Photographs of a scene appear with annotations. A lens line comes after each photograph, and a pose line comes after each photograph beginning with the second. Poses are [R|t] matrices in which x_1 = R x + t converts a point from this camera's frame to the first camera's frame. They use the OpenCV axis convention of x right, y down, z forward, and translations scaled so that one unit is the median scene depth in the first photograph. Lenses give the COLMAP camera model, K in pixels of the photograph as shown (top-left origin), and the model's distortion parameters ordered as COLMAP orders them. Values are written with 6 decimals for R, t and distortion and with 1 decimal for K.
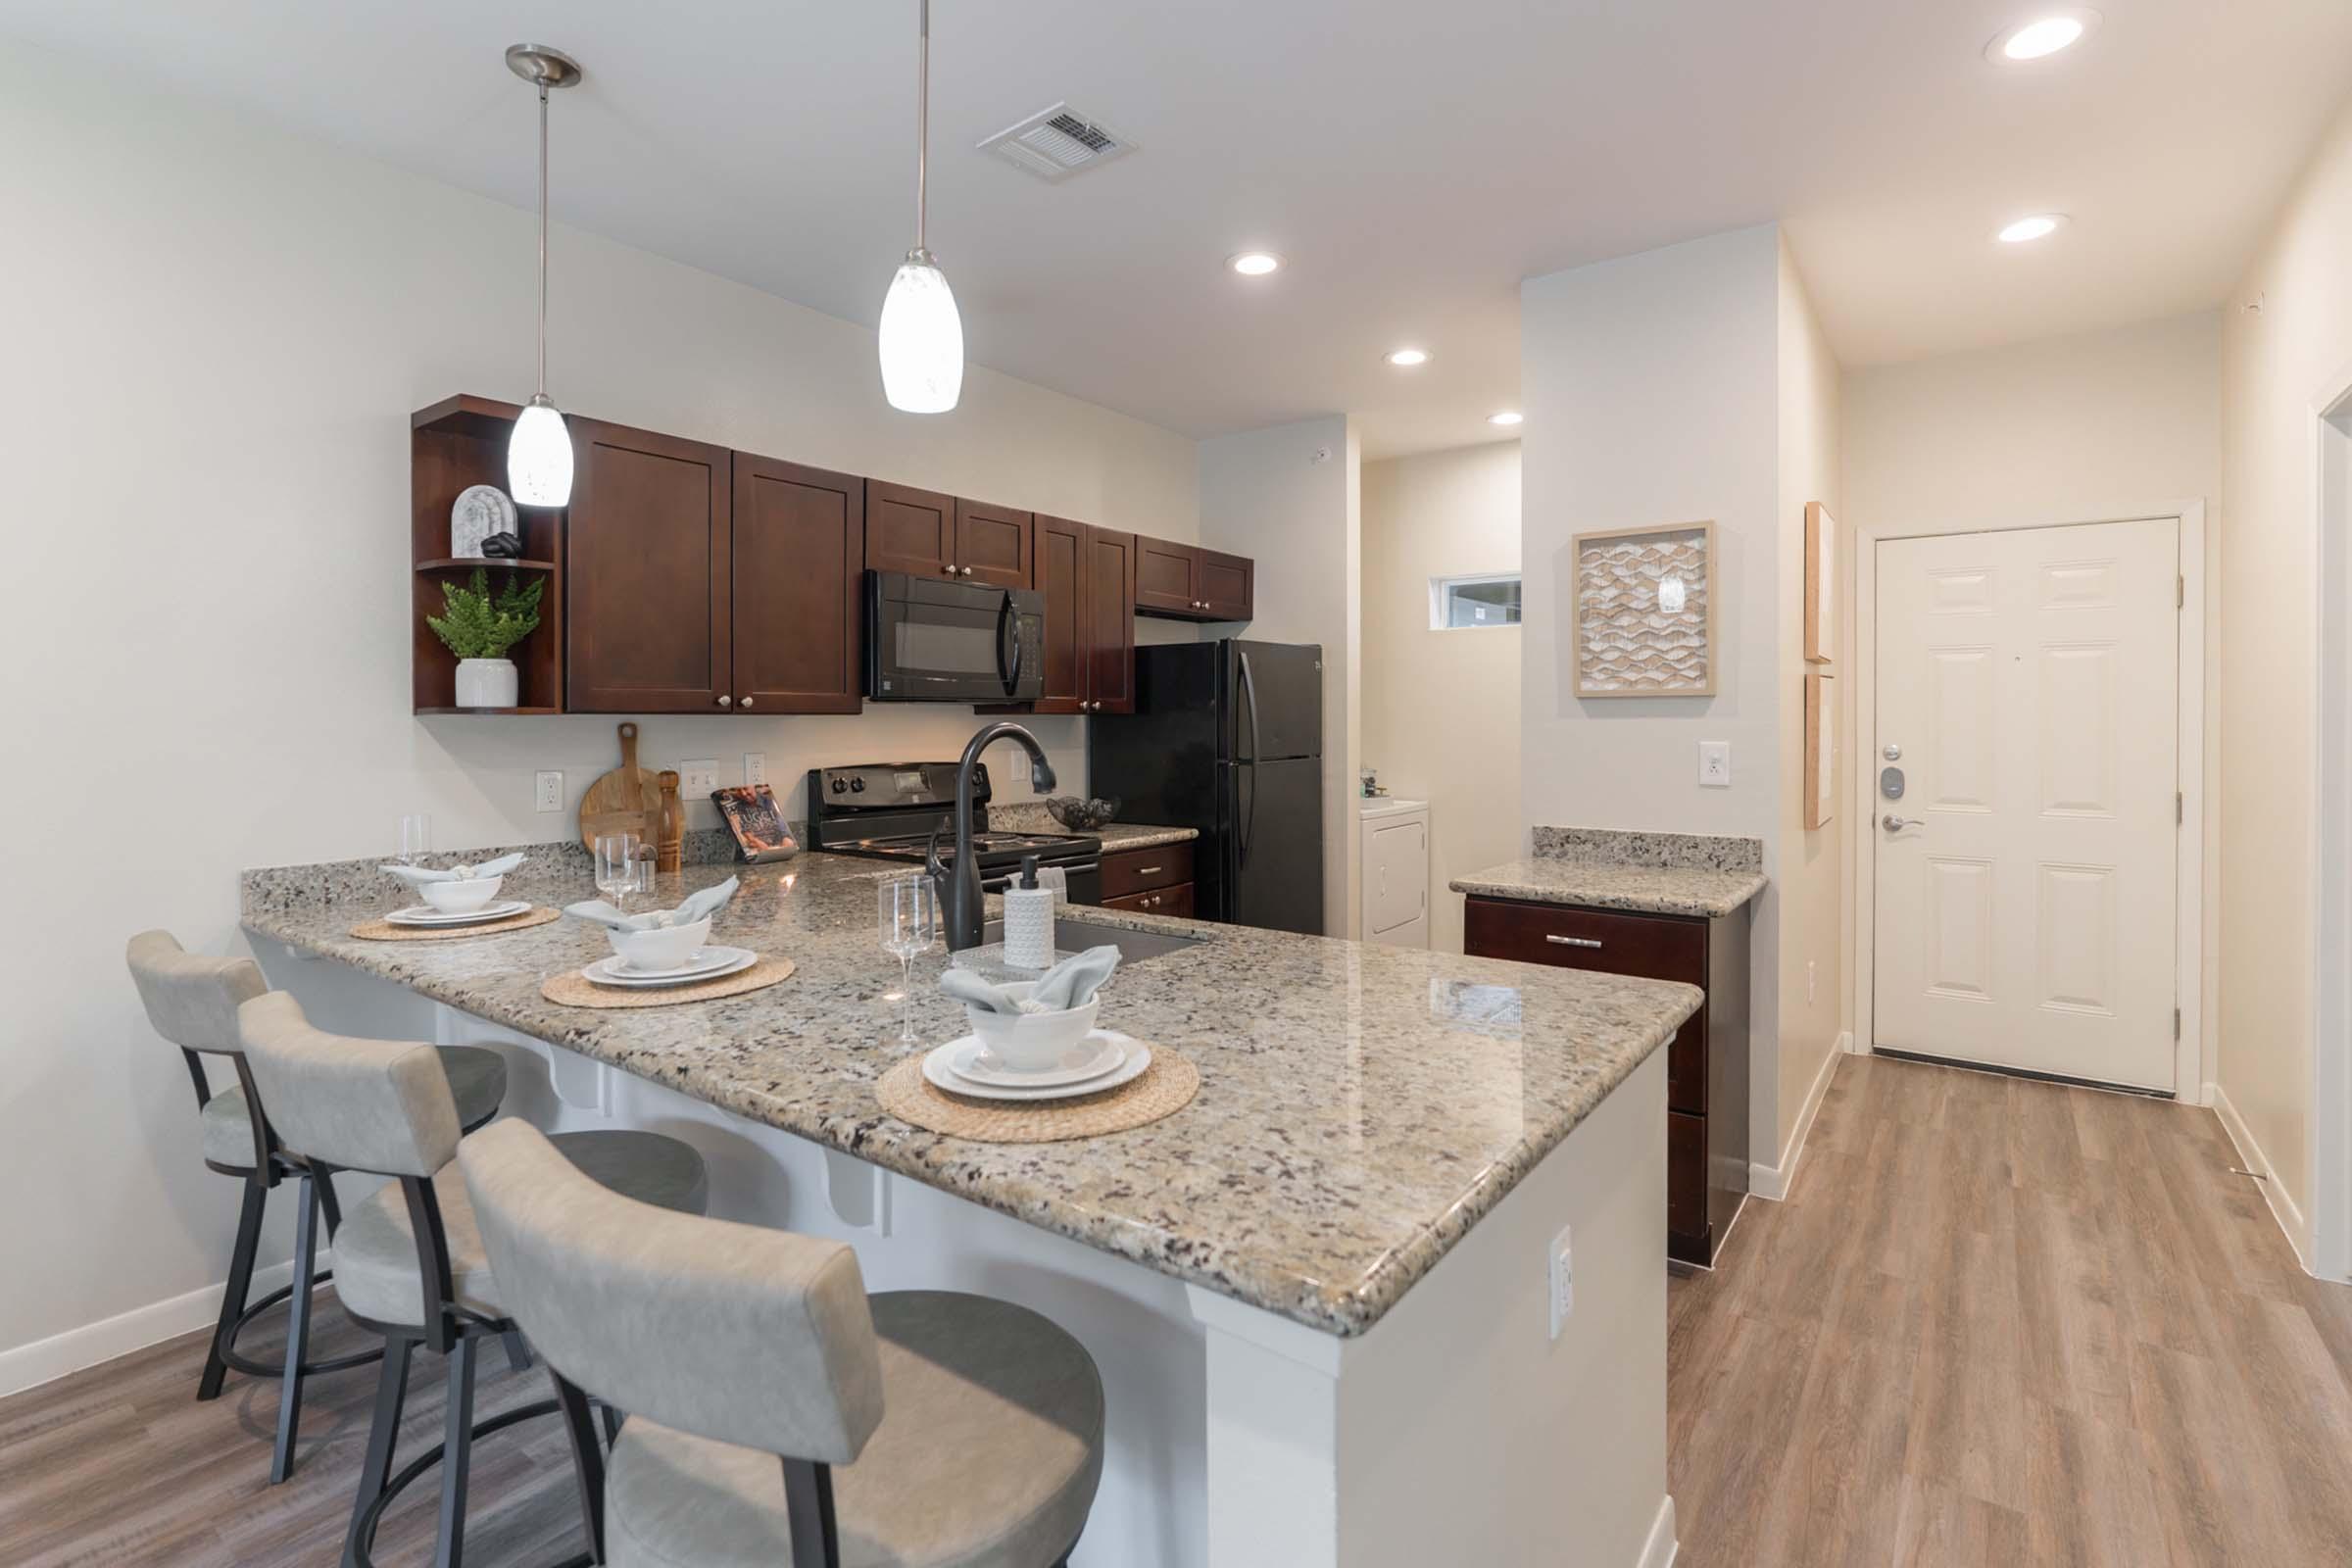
lens RADIAL K [[1119.2, 0, 1174.4], [0, 1119.2, 719.4], [0, 0, 1]] dist [-0.010348, 0.001637]
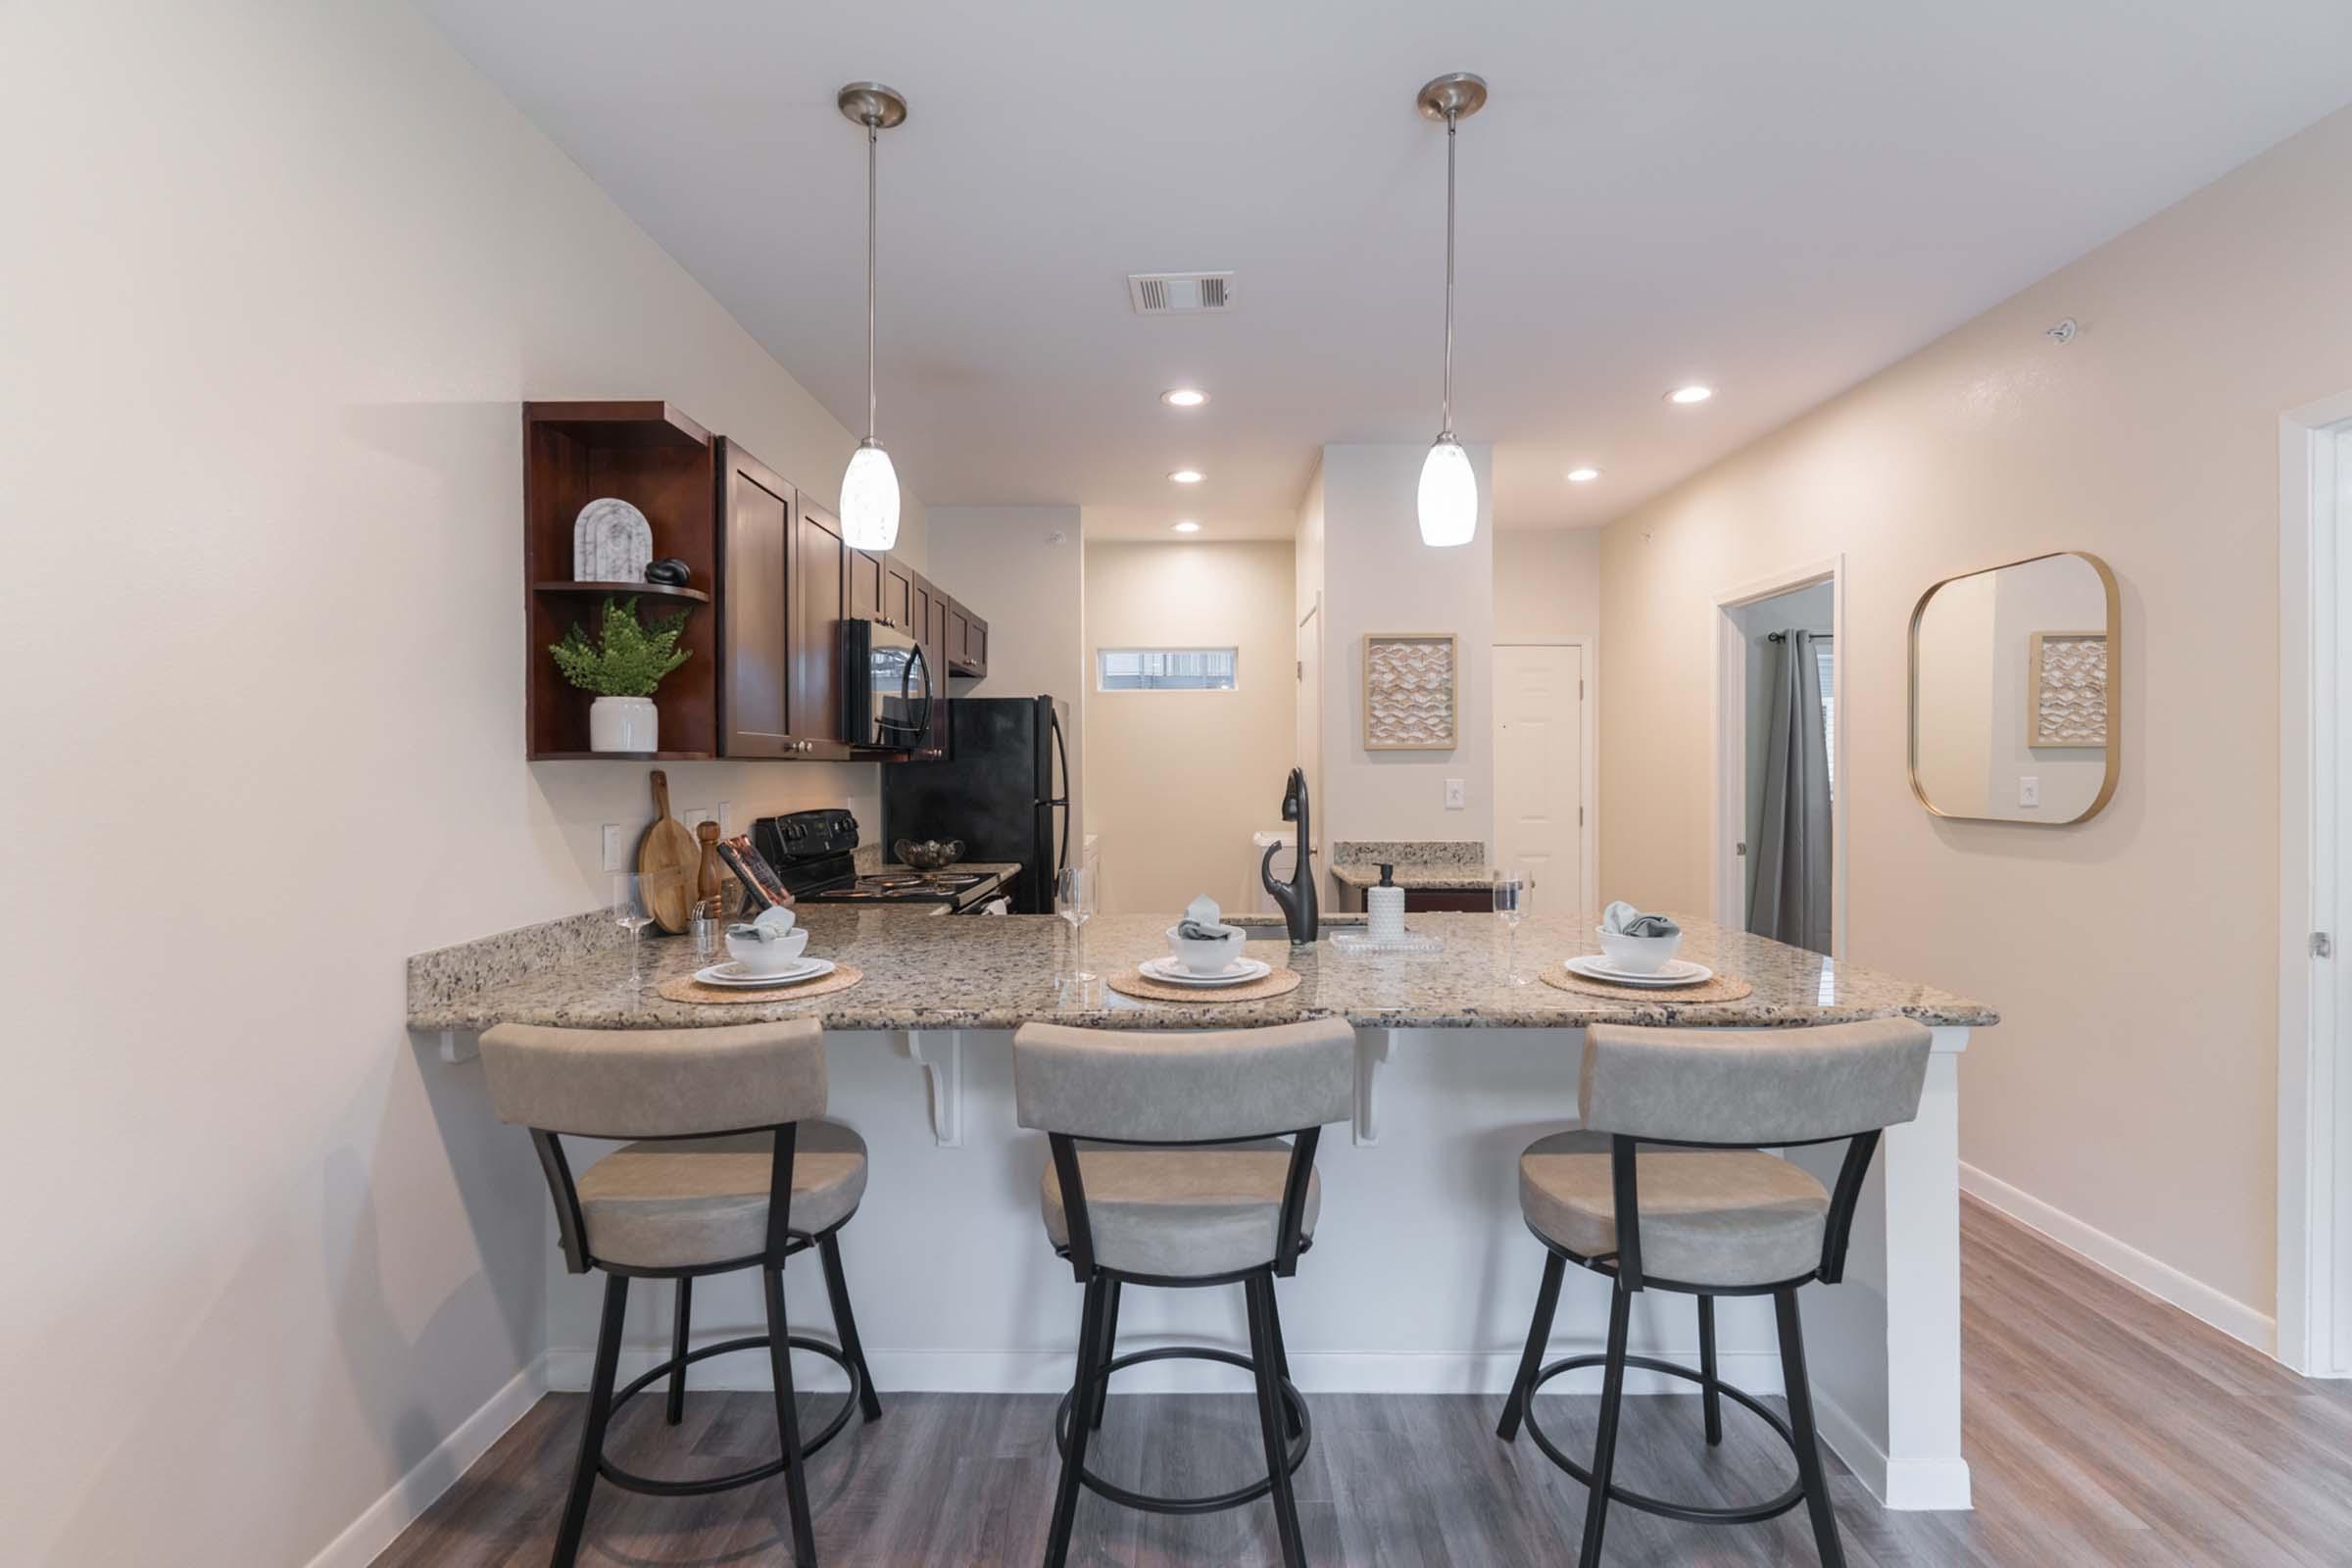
lens RADIAL K [[1051.3, 0, 1186.4], [0, 1051.3, 769.2], [0, 0, 1]] dist [-0.013798, 0.002462]
pose [[0.811029, -0.004295, 0.584991, -0.621076], [0.004151, 0.999990, 0.001586, 0.002501], [-0.584992, 0.001142, 0.811038, 0.055441]]
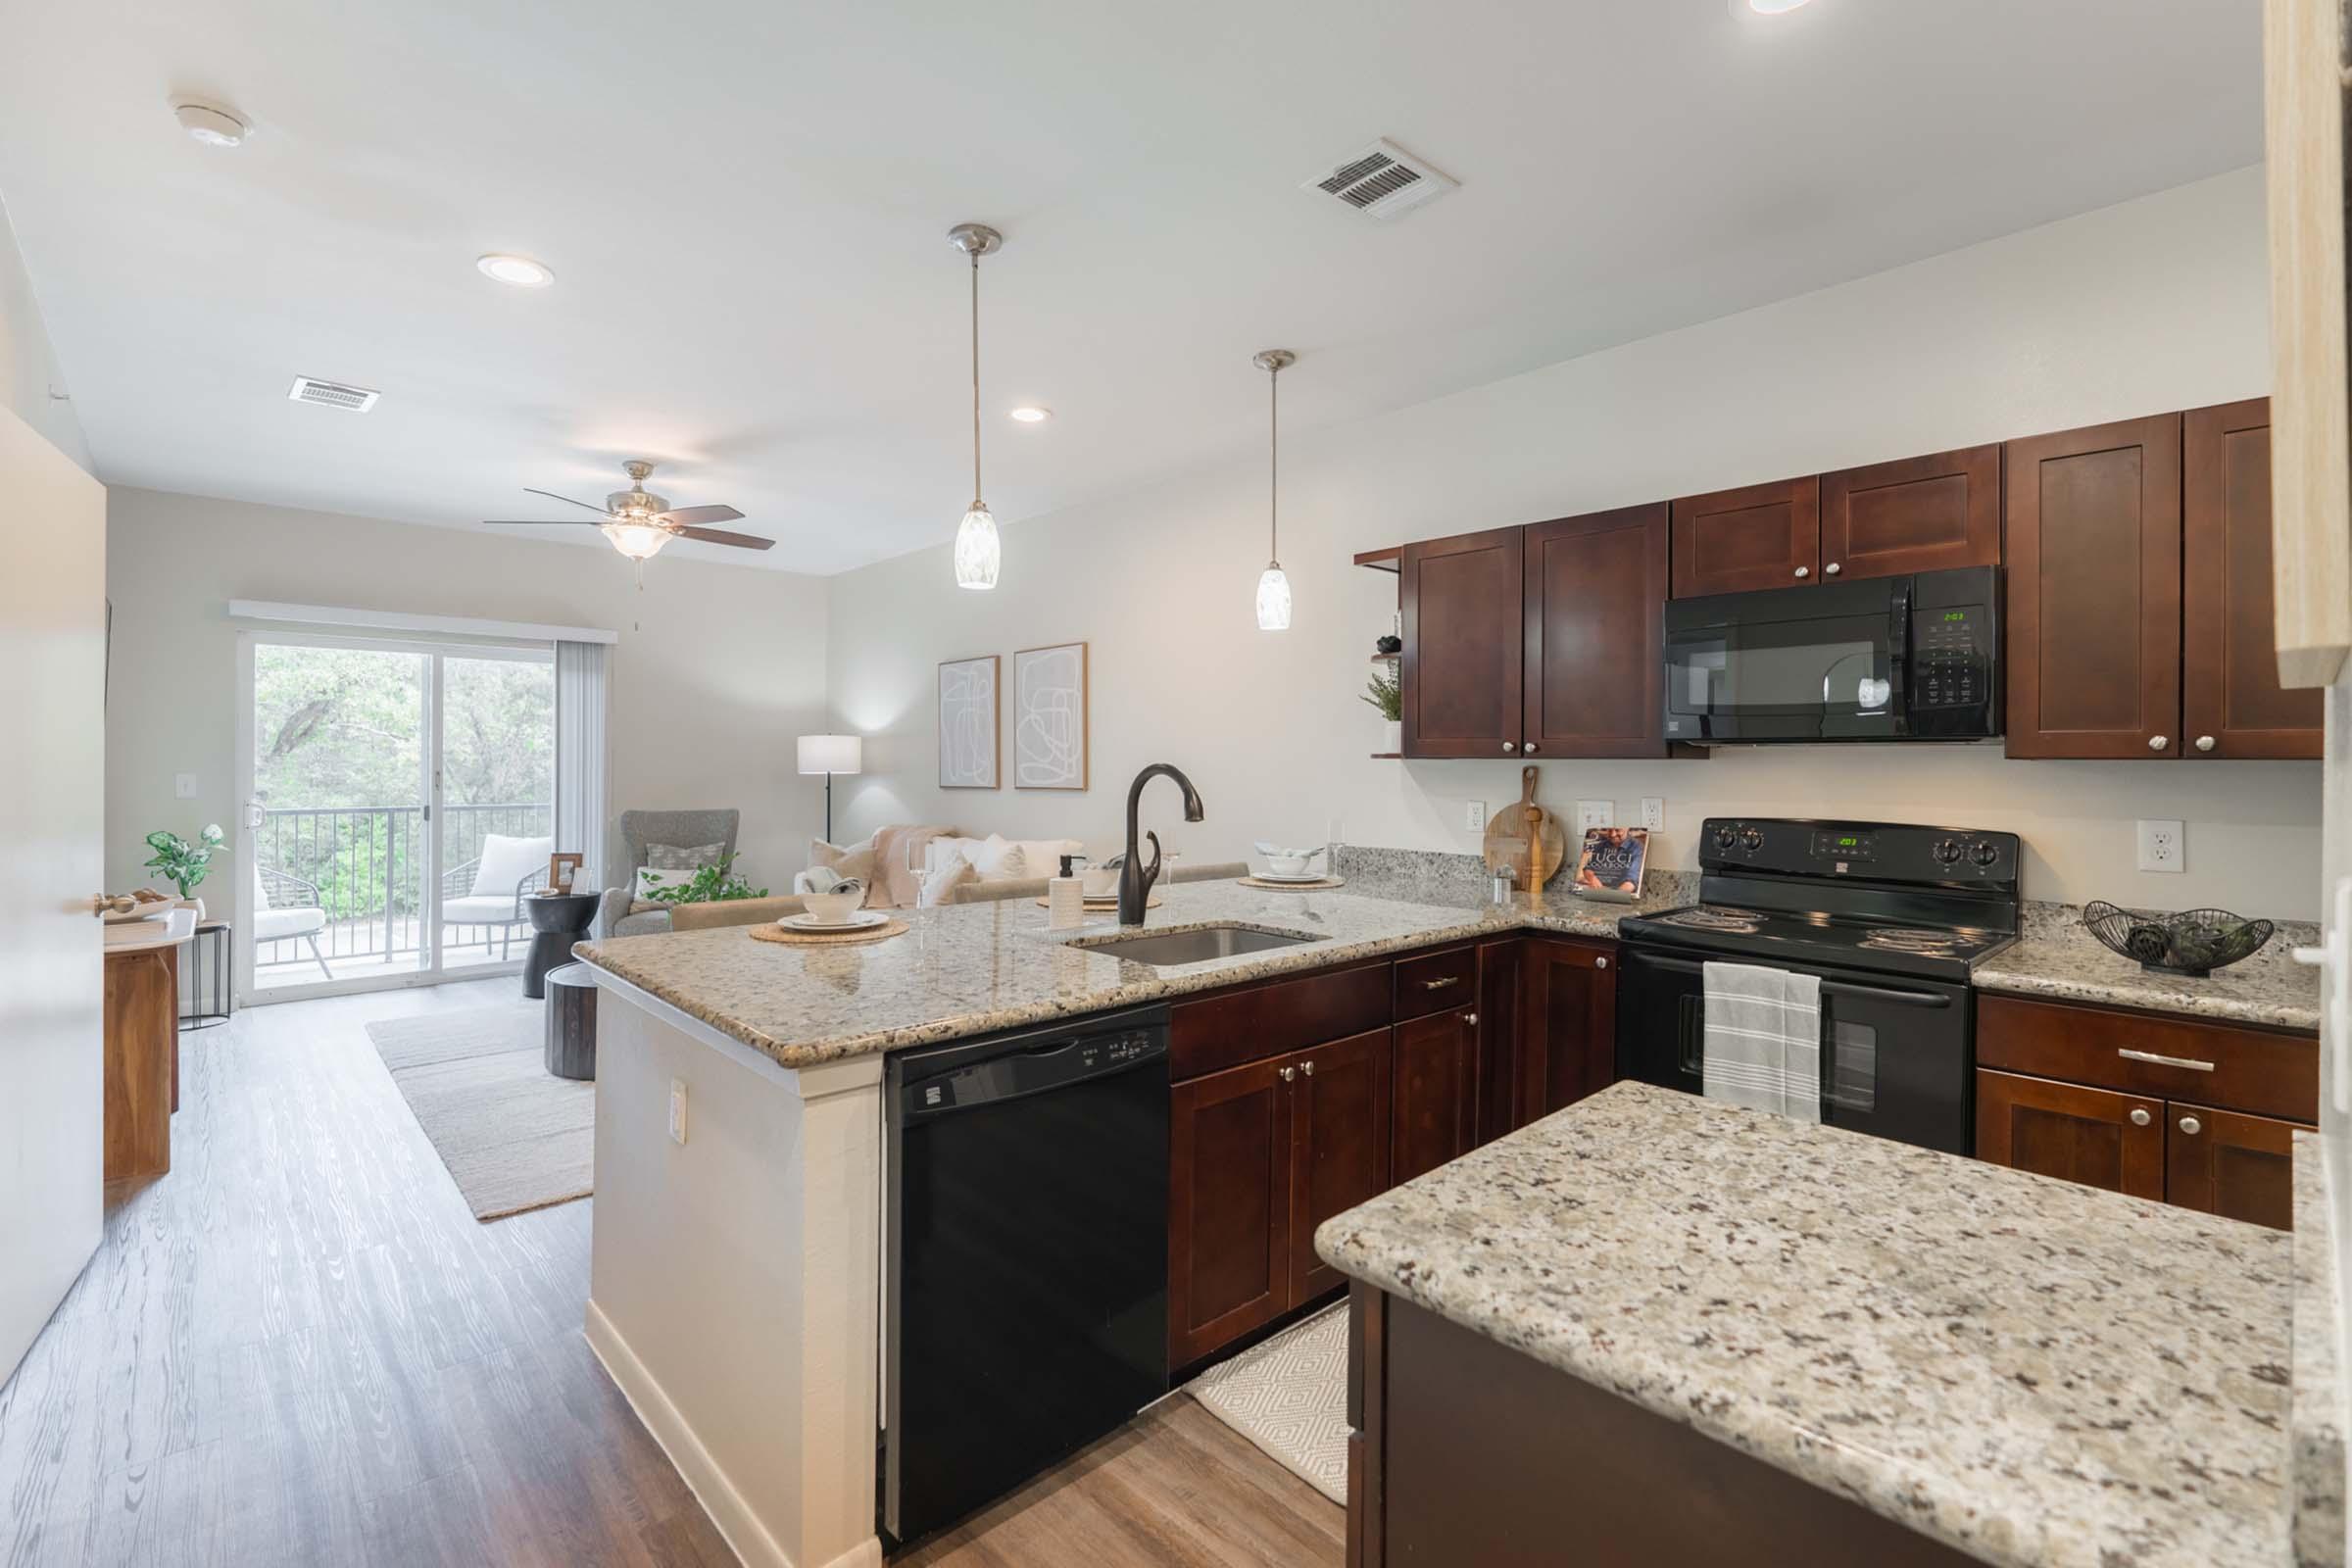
lens RADIAL K [[1051.3, 0, 1172.5], [0, 1051.3, 759.4], [0, 0, 1]] dist [-0.013798, 0.002462]
pose [[-0.188690, -0.000315, -0.982037, 0.687249], [-0.006352, 0.999979, 0.000900, -0.002926], [0.982016, 0.006408, -0.188688, 0.808011]]
